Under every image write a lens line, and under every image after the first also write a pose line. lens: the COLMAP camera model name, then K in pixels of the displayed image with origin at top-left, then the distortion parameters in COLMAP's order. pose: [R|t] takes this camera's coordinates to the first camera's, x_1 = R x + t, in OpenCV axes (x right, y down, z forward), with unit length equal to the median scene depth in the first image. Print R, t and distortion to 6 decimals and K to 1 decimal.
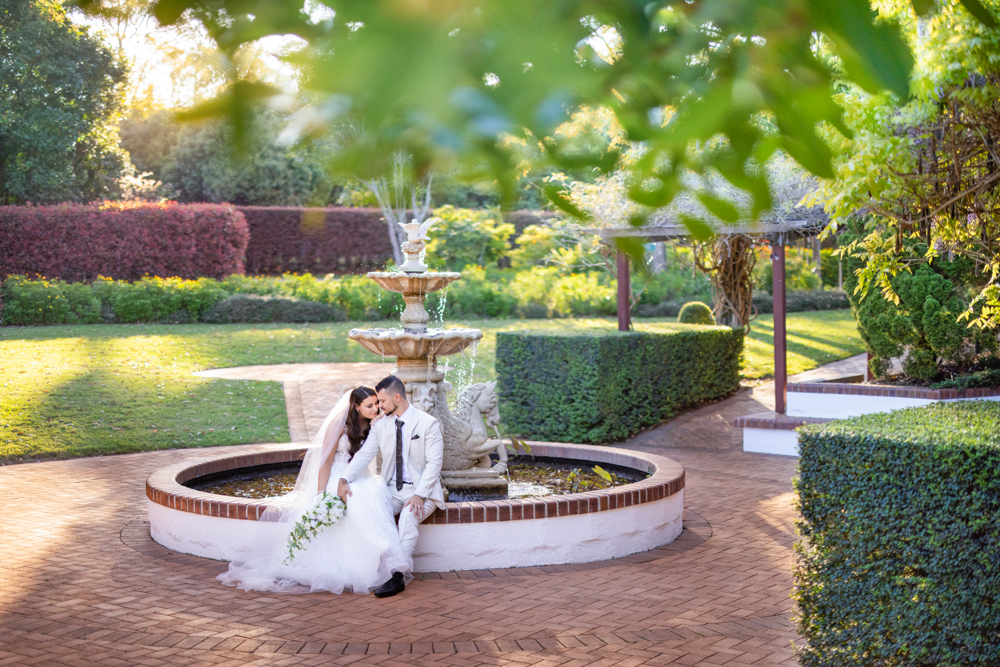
lens RADIAL K [[1459.6, 0, 502.3], [0, 1459.6, 396.1], [0, 0, 1]] dist [0.010944, -0.033406]
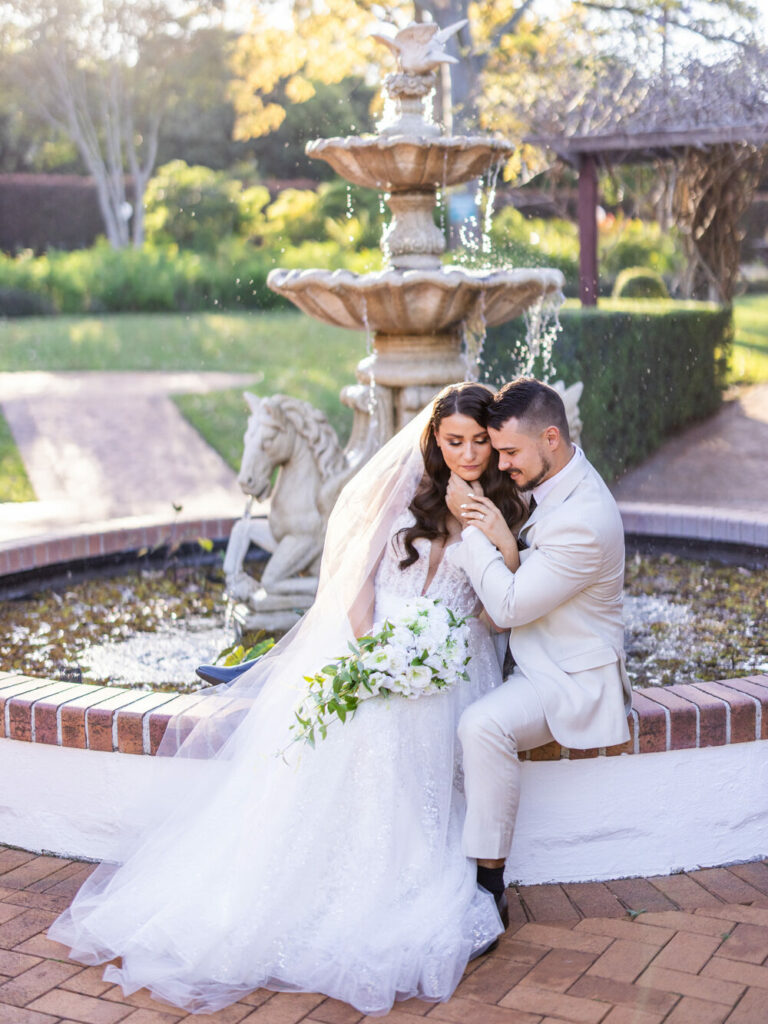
lens RADIAL K [[1588.8, 0, 384.0], [0, 1588.8, 512.0], [0, 0, 1]] dist [-0.024430, -0.029409]
pose [[0.990126, -0.024606, 0.138005, -0.127186], [0.016558, 0.998111, 0.059165, 0.000084], [-0.139201, -0.056295, 0.988663, 0.465713]]
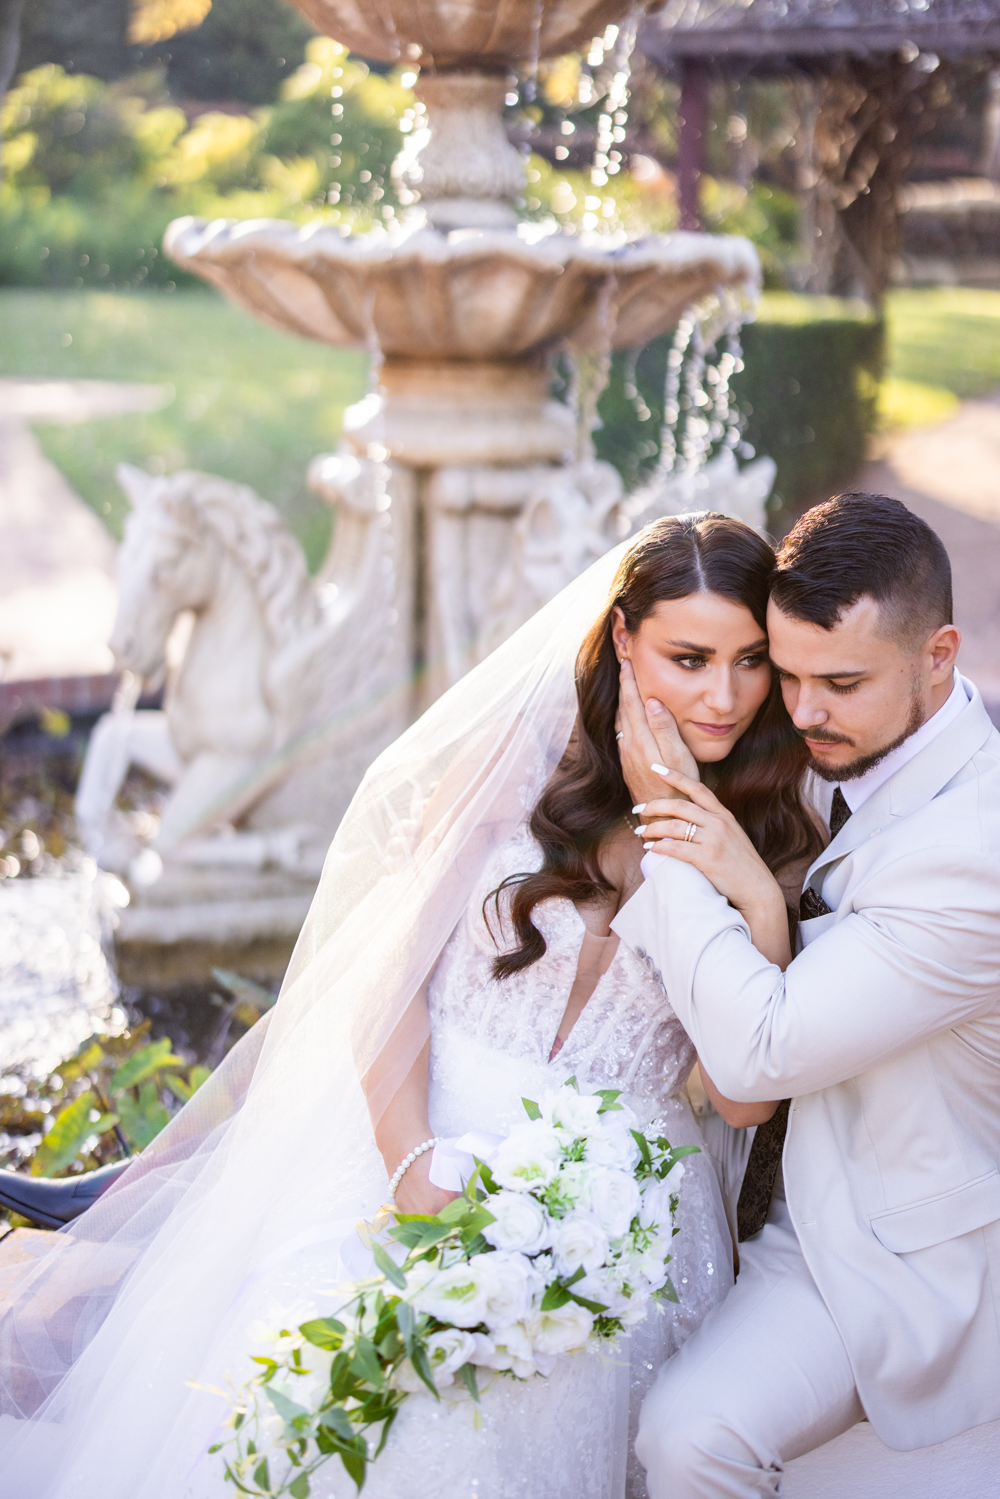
lens RADIAL K [[2064.6, 0, 568.9], [0, 2064.6, 750.4], [0, 0, 1]] dist [-0.026363, 0.045918]
pose [[0.968531, -0.027566, 0.247363, -0.114943], [-0.009714, 0.988904, 0.148237, -0.012076], [-0.248704, -0.145975, 0.957516, 0.617182]]
